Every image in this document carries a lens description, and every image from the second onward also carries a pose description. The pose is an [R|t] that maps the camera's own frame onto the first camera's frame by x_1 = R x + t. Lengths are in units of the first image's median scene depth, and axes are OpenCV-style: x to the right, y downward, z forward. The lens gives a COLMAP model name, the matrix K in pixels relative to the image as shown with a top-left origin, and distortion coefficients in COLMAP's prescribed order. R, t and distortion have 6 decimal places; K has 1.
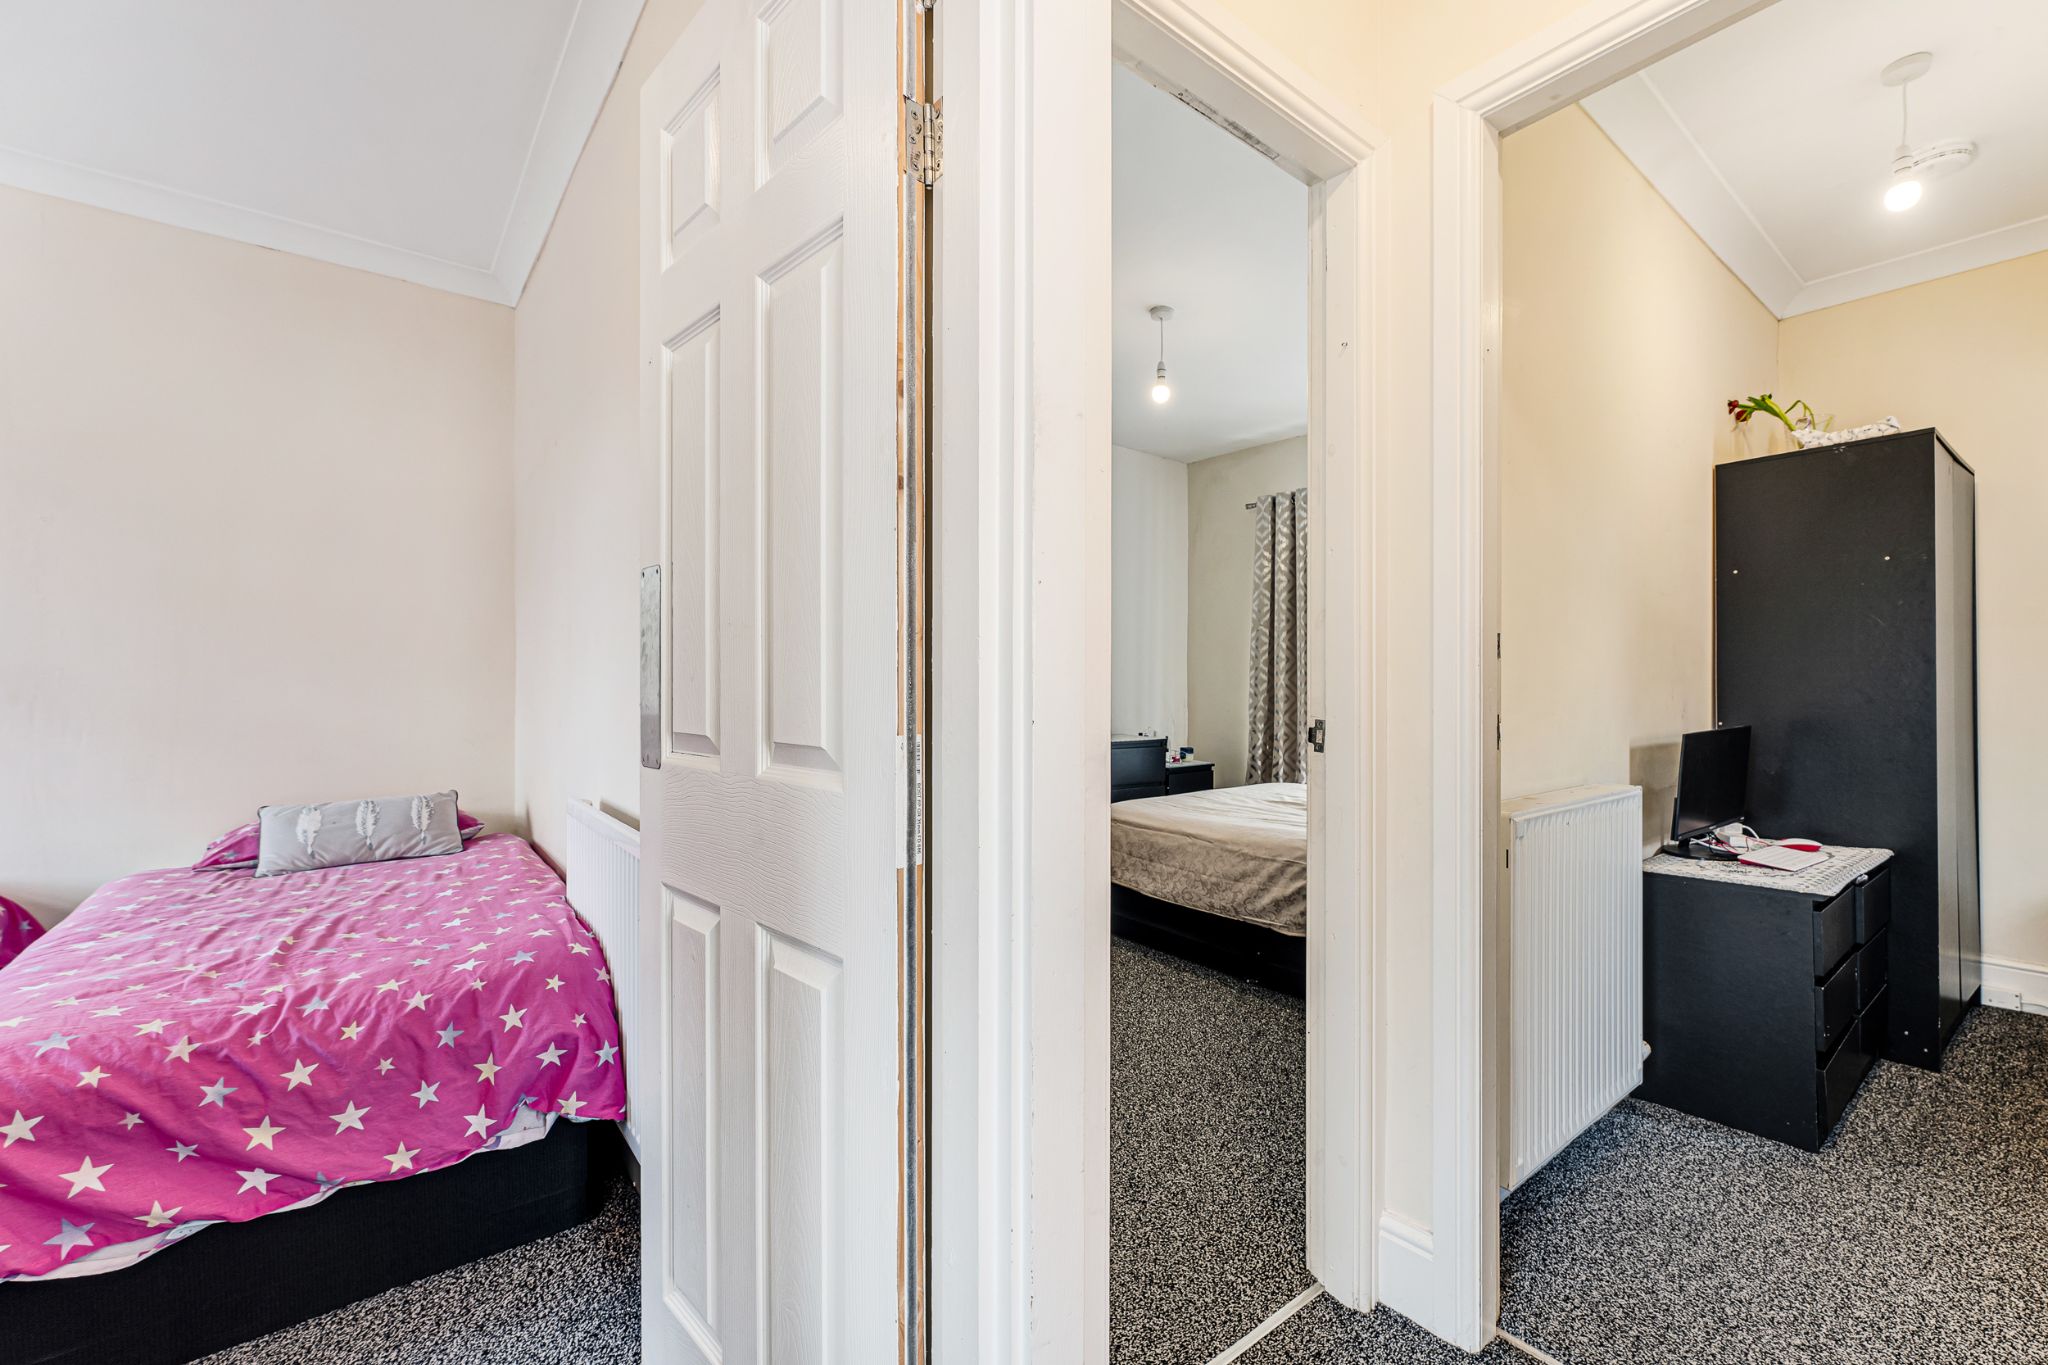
lens RADIAL K [[839.7, 0, 1029.2], [0, 839.7, 678.9], [0, 0, 1]] dist [-0.004526, -0.000003]
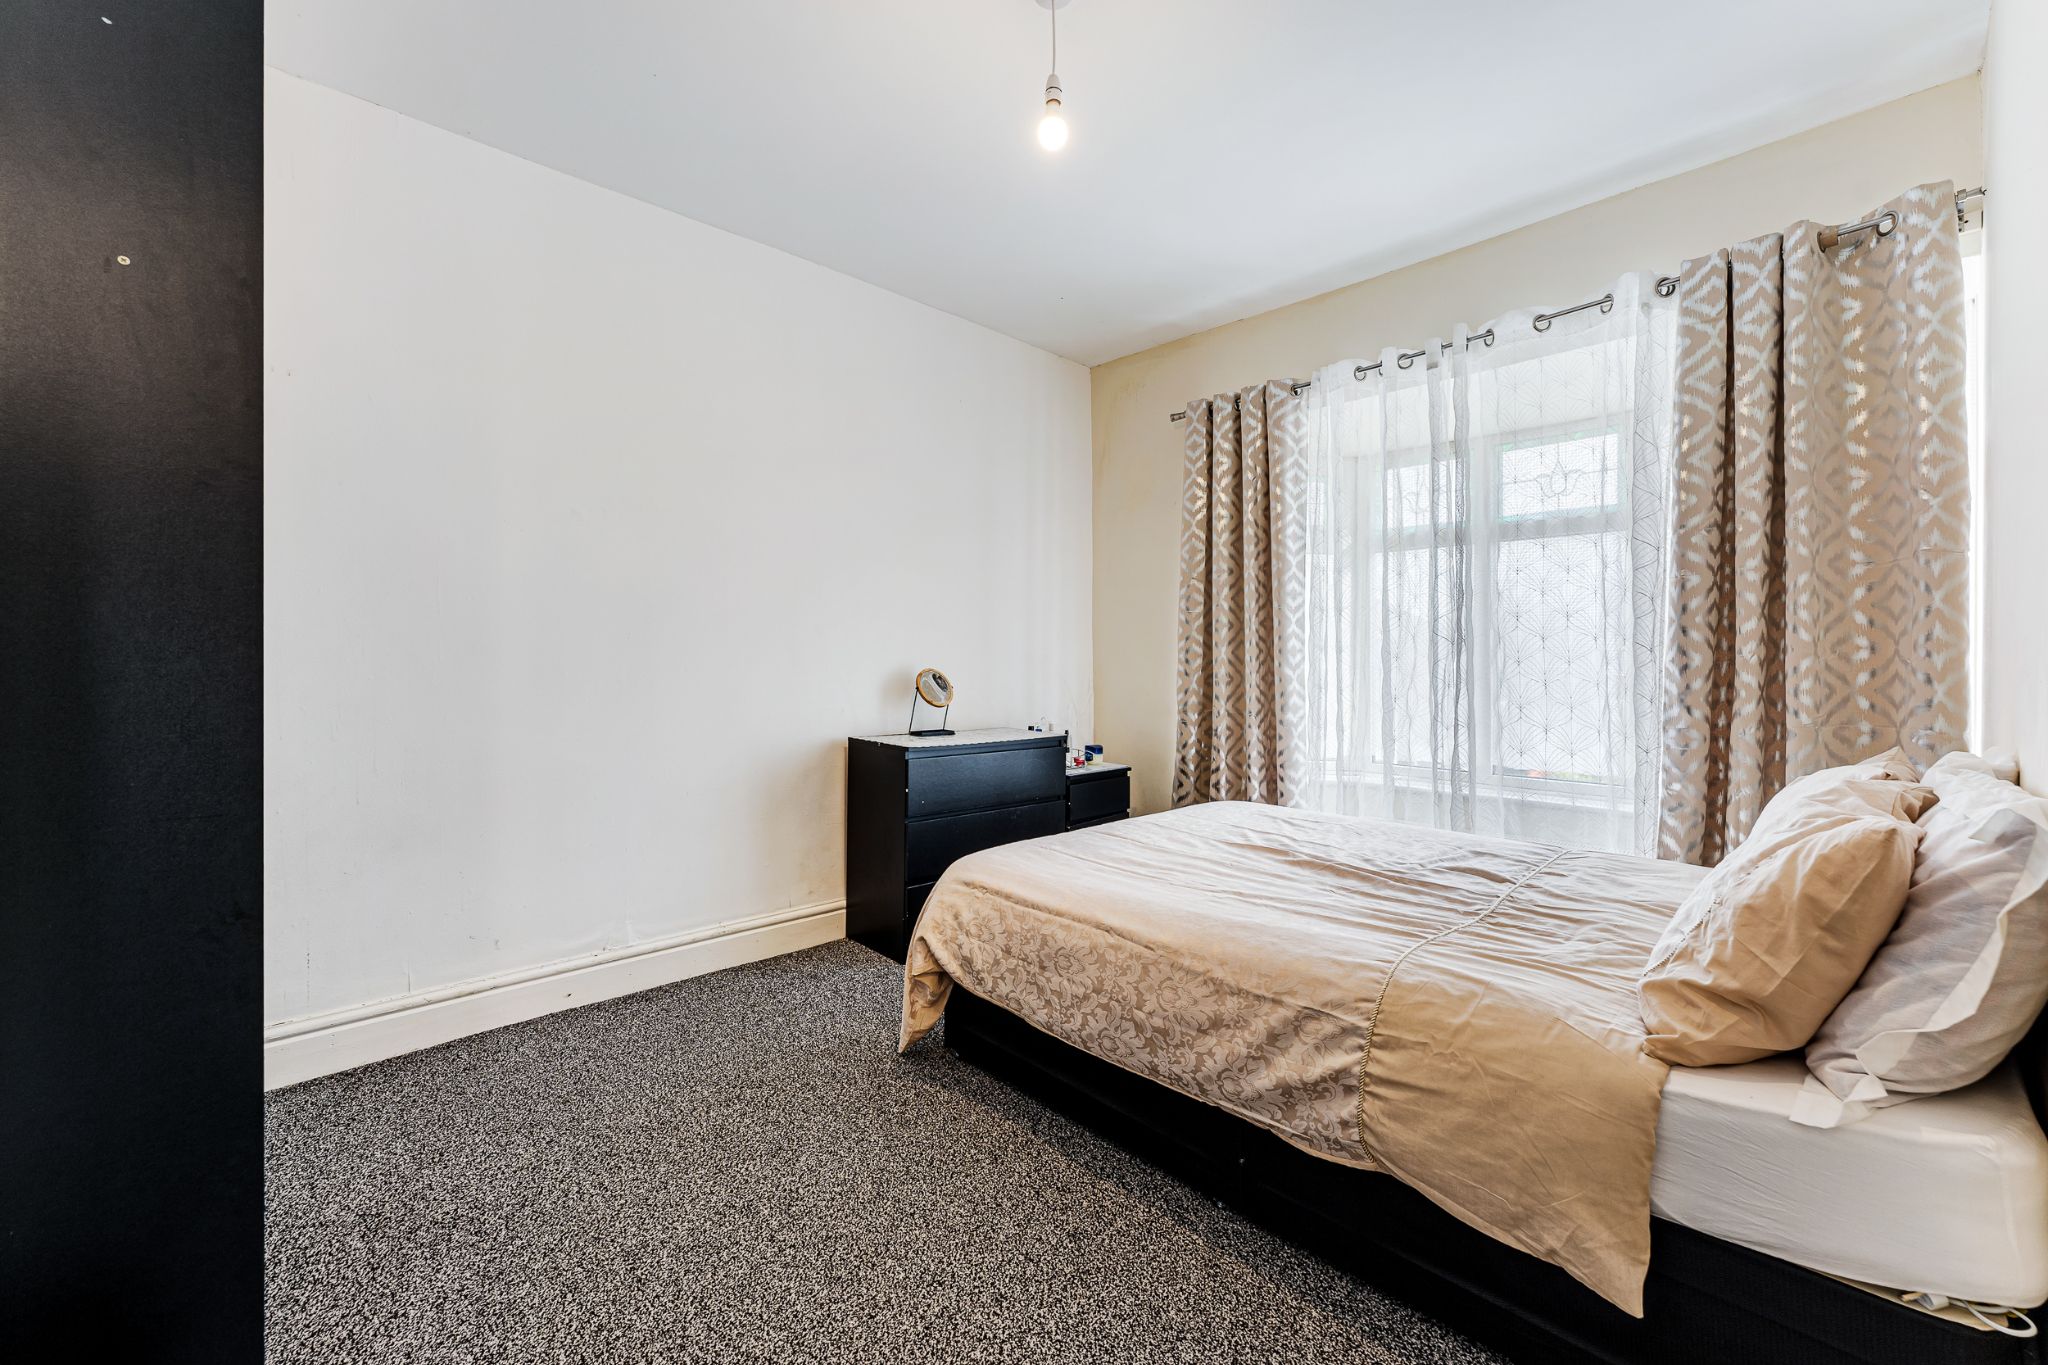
lens RADIAL K [[839.7, 0, 1029.2], [0, 839.7, 678.9], [0, 0, 1]] dist [-0.004526, -0.000003]
pose [[0.992776, -0.012051, 0.119373, 0.047415], [0.008897, 0.999598, 0.026921, 0.002376], [-0.119650, -0.025664, 0.992484, 0.297764]]
